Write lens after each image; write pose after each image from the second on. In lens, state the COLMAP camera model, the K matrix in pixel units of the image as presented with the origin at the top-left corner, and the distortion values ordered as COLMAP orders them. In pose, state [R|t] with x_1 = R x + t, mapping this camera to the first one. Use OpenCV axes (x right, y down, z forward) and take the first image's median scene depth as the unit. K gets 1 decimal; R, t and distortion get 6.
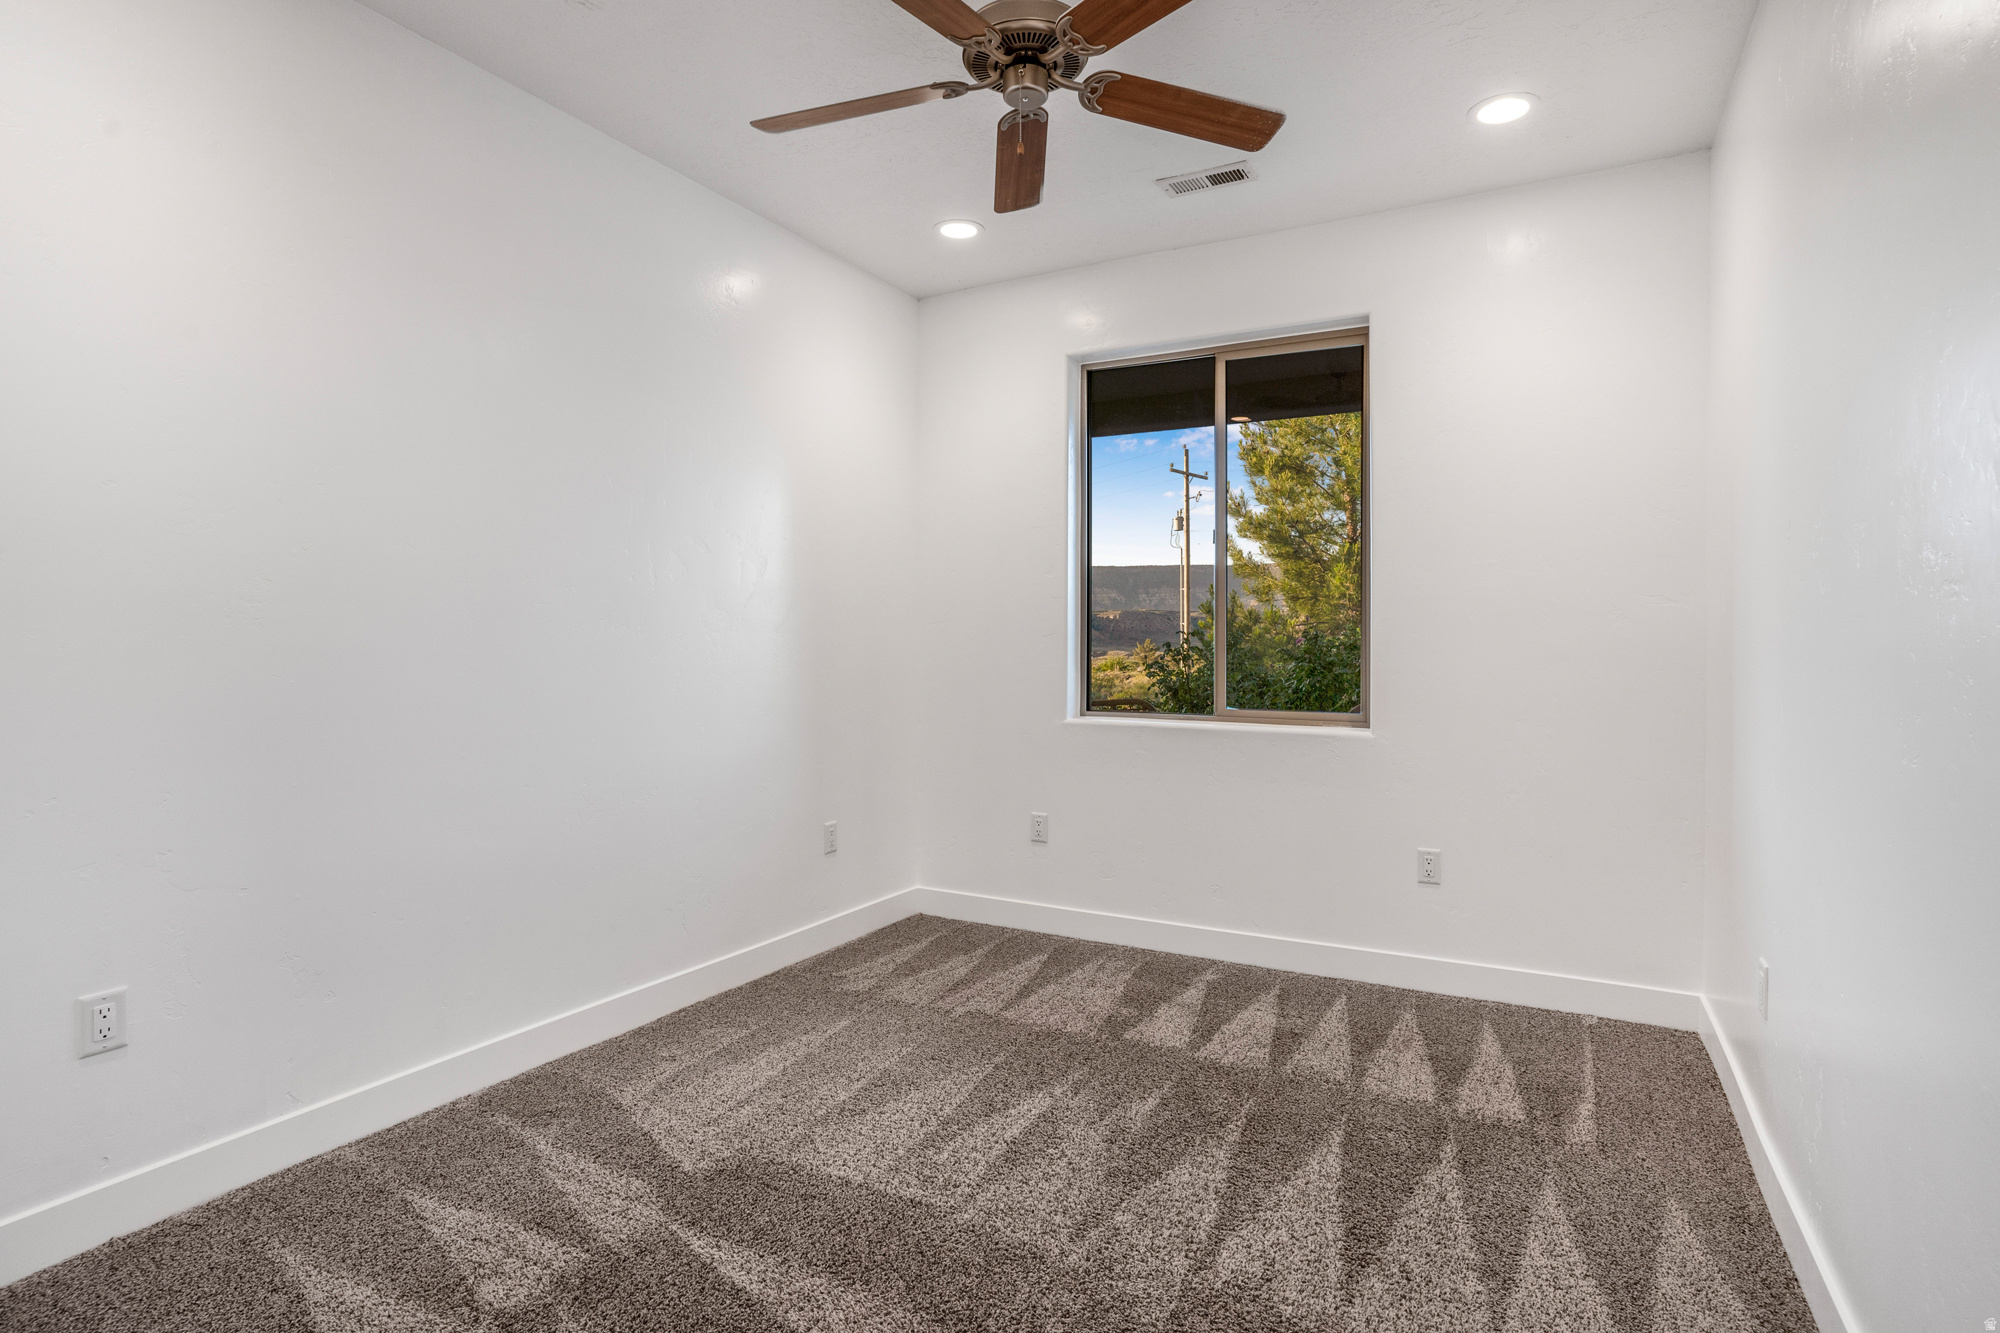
lens RADIAL K [[984.1, 0, 1000.0], [0, 984.1, 666.5], [0, 0, 1]] dist [0.001304, 0.000673]
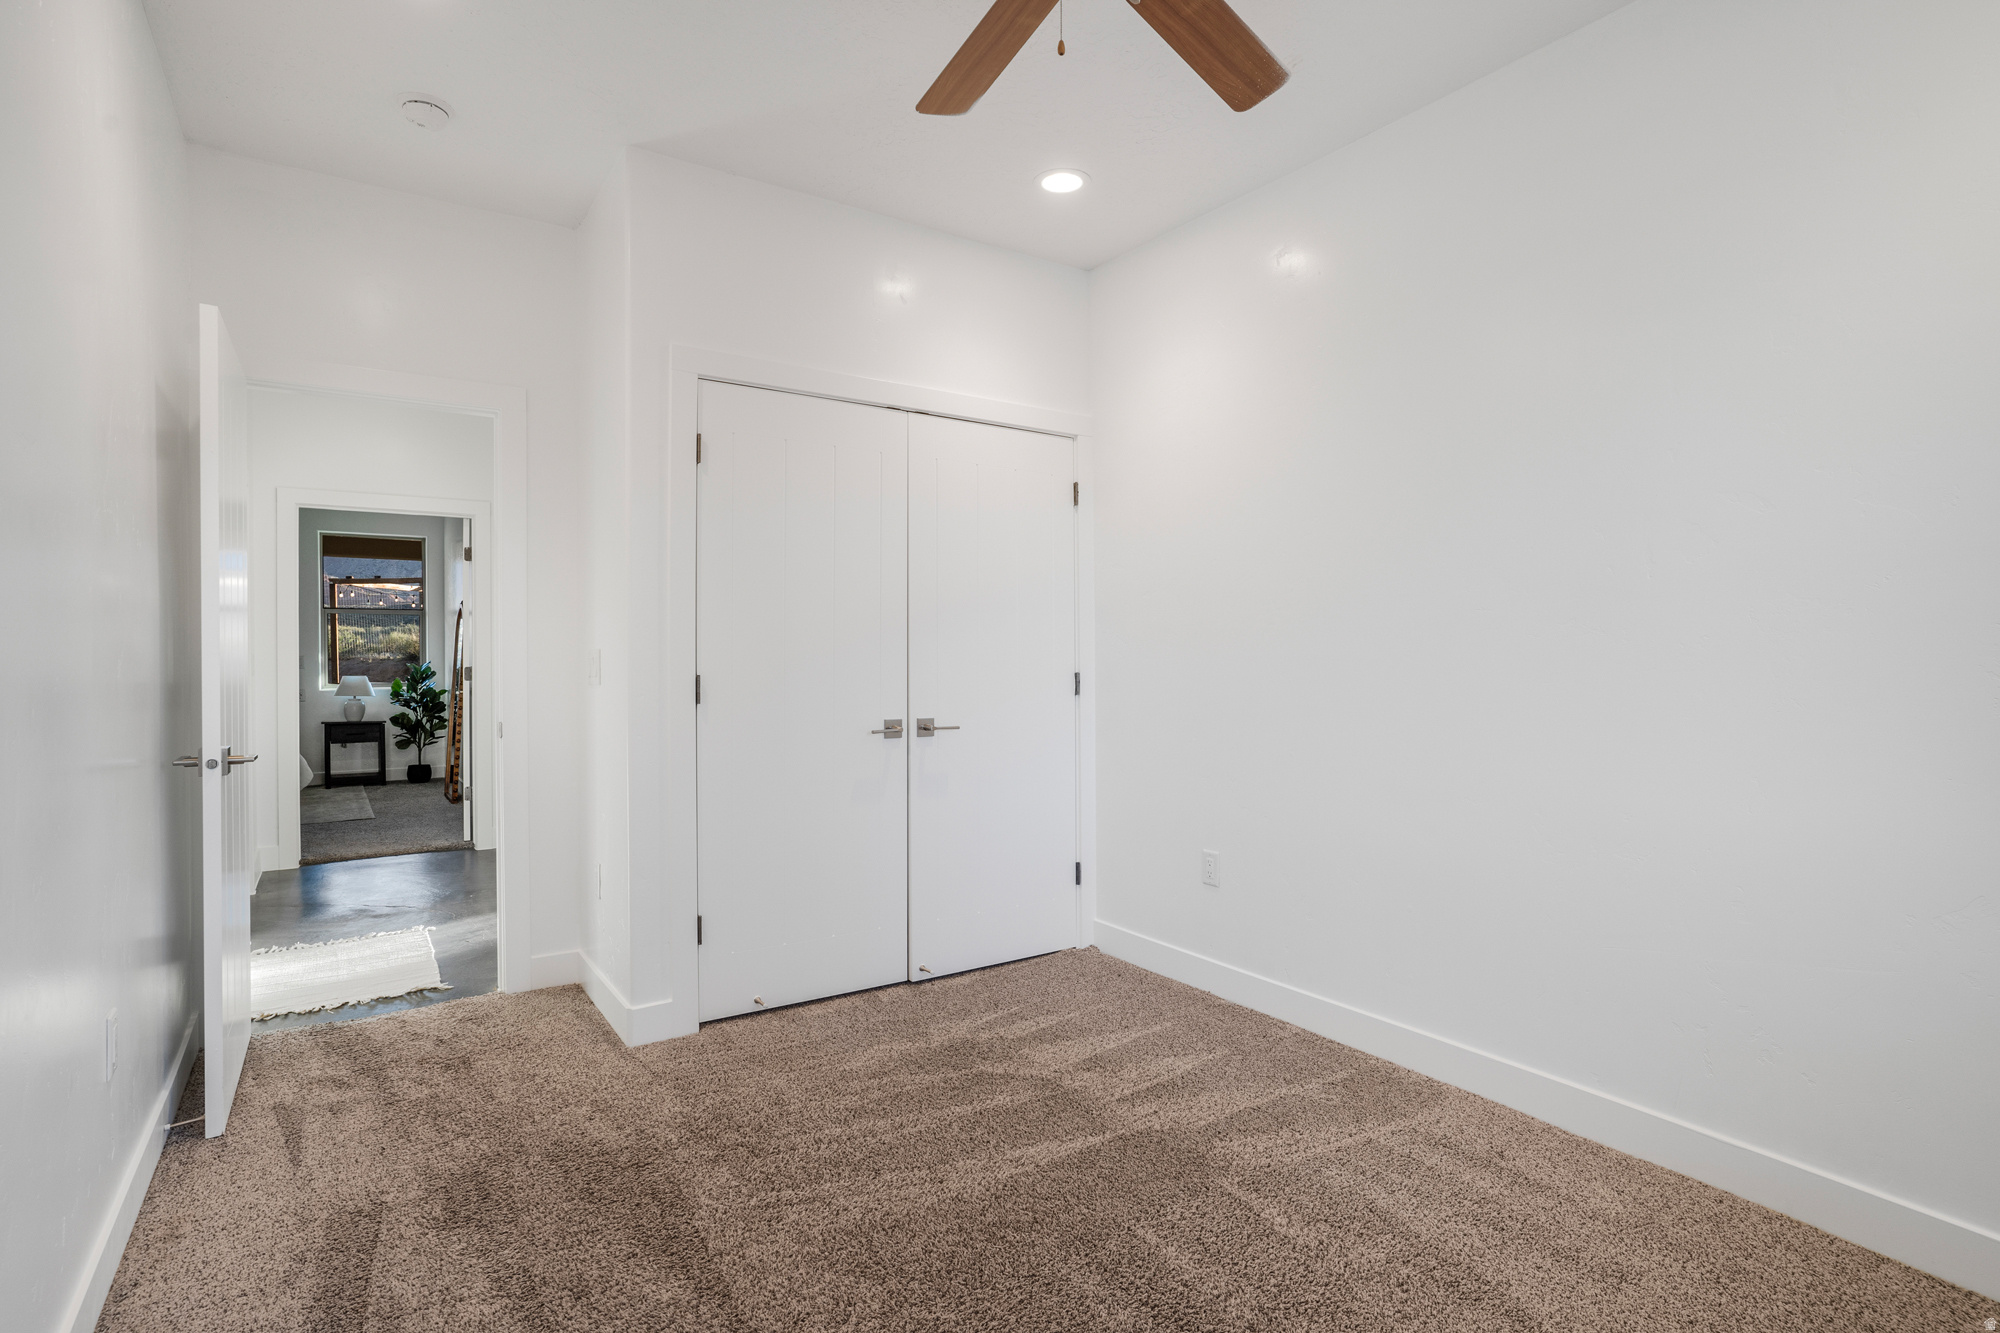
lens RADIAL K [[984.1, 0, 1000.0], [0, 984.1, 666.5], [0, 0, 1]] dist [0.001304, 0.000673]
pose [[-0.477912, -0.008227, -0.878369, 0.698811], [-0.011105, 0.999933, -0.003324, 0.002377], [0.878337, 0.008166, -0.477972, 1.247549]]
